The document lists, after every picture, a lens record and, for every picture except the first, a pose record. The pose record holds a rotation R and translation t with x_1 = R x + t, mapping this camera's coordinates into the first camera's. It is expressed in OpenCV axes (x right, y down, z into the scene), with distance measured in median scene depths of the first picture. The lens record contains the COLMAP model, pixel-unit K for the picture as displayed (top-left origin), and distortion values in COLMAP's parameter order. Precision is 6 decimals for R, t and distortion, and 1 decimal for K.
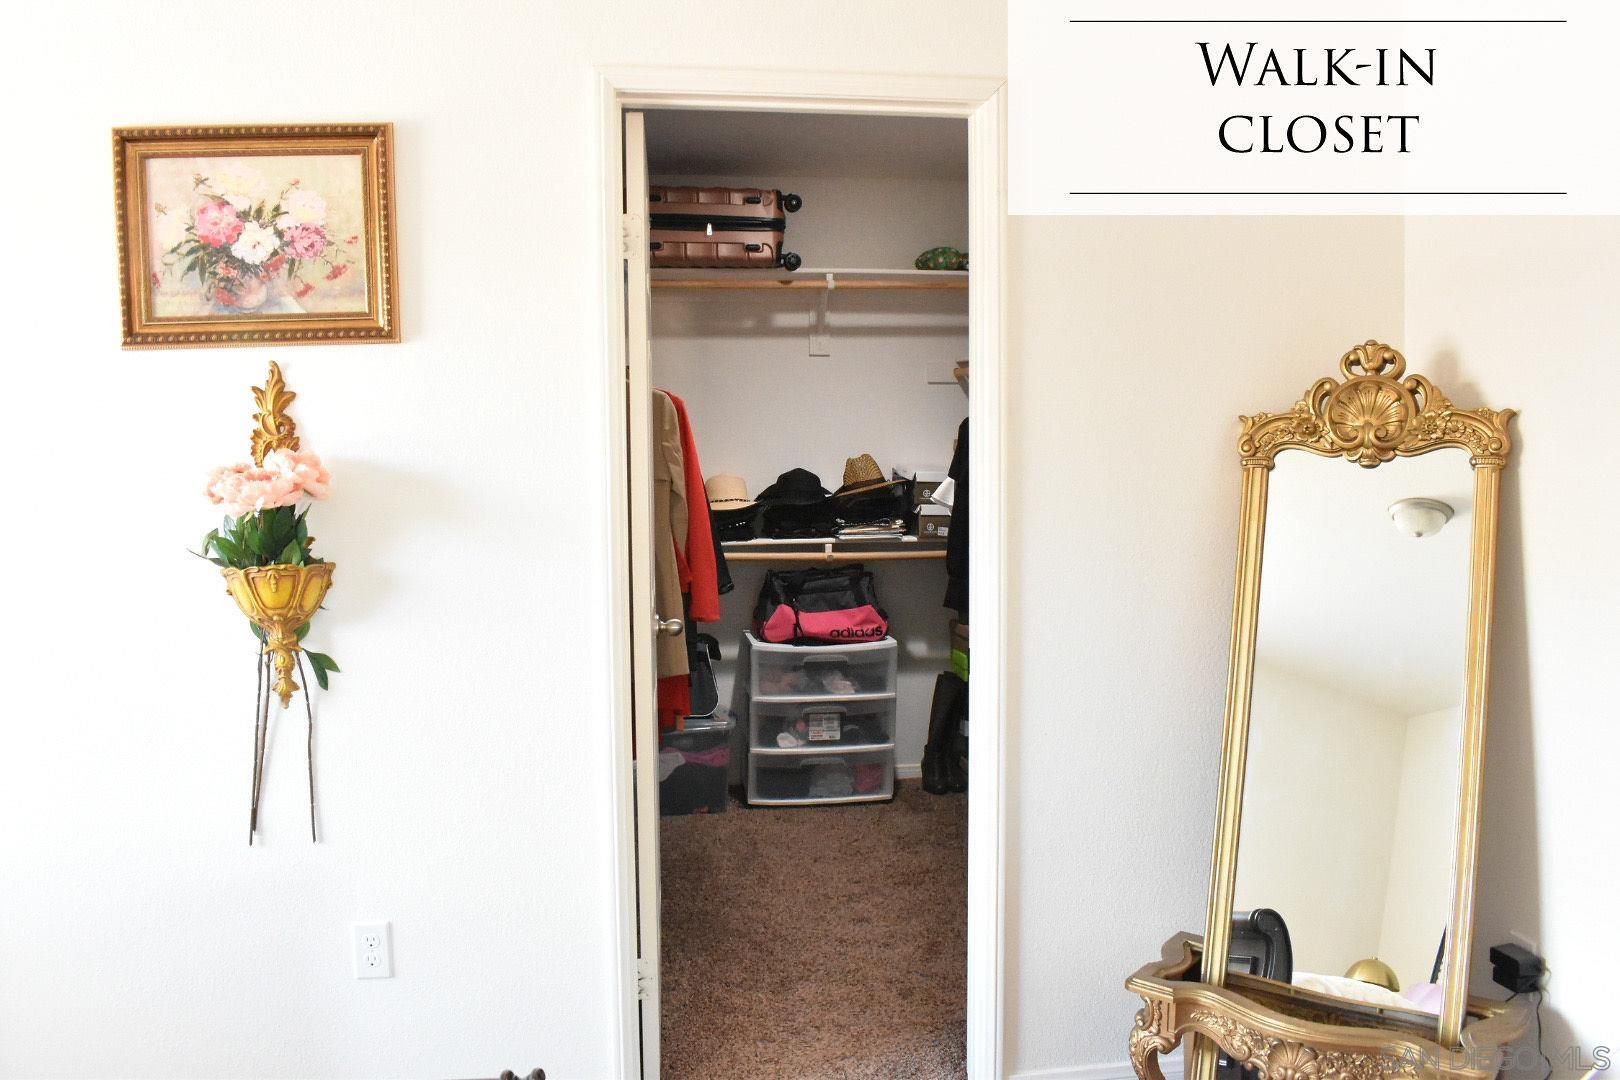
lens RADIAL K [[1259.5, 0, 801.1], [0, 1259.5, 536.7], [0, 0, 1]] dist [-0.091436, 0.010666]
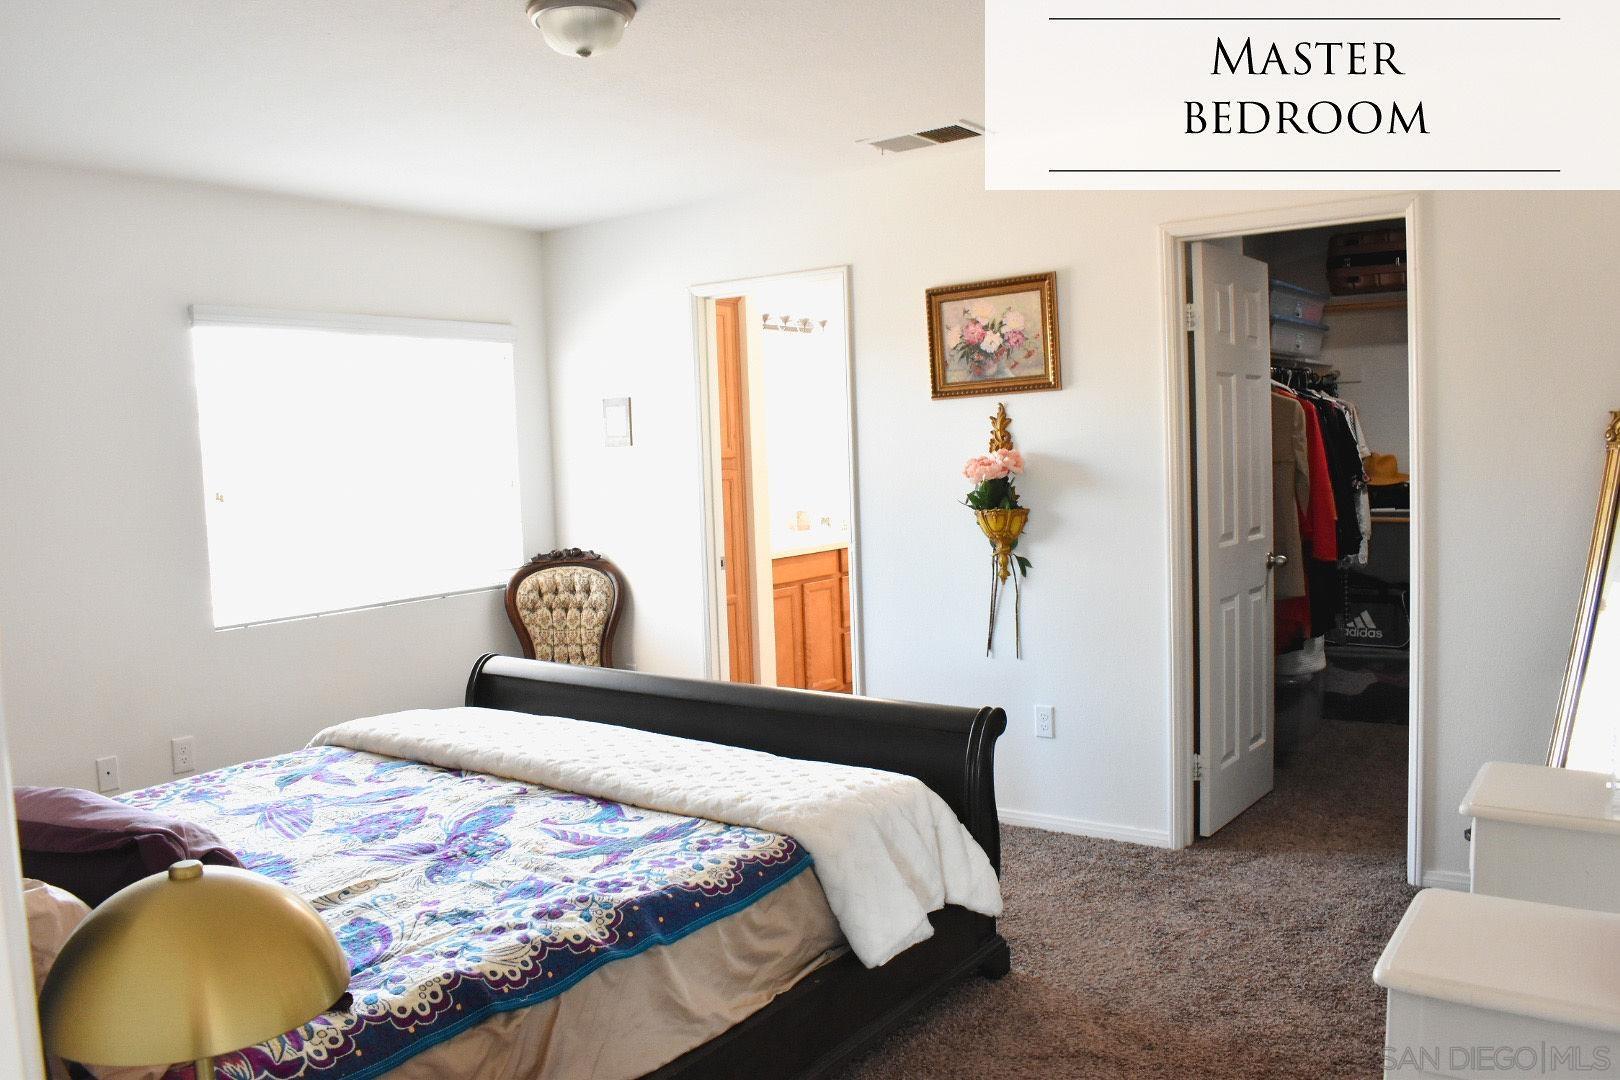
lens RADIAL K [[1259.5, 0, 801.1], [0, 1259.5, 536.7], [0, 0, 1]] dist [-0.091436, 0.010666]
pose [[0.729018, 0.026417, -0.683985, 0.683282], [-0.014304, 0.999625, 0.023362, 0.023999], [0.684345, -0.007247, 0.729122, -0.628582]]
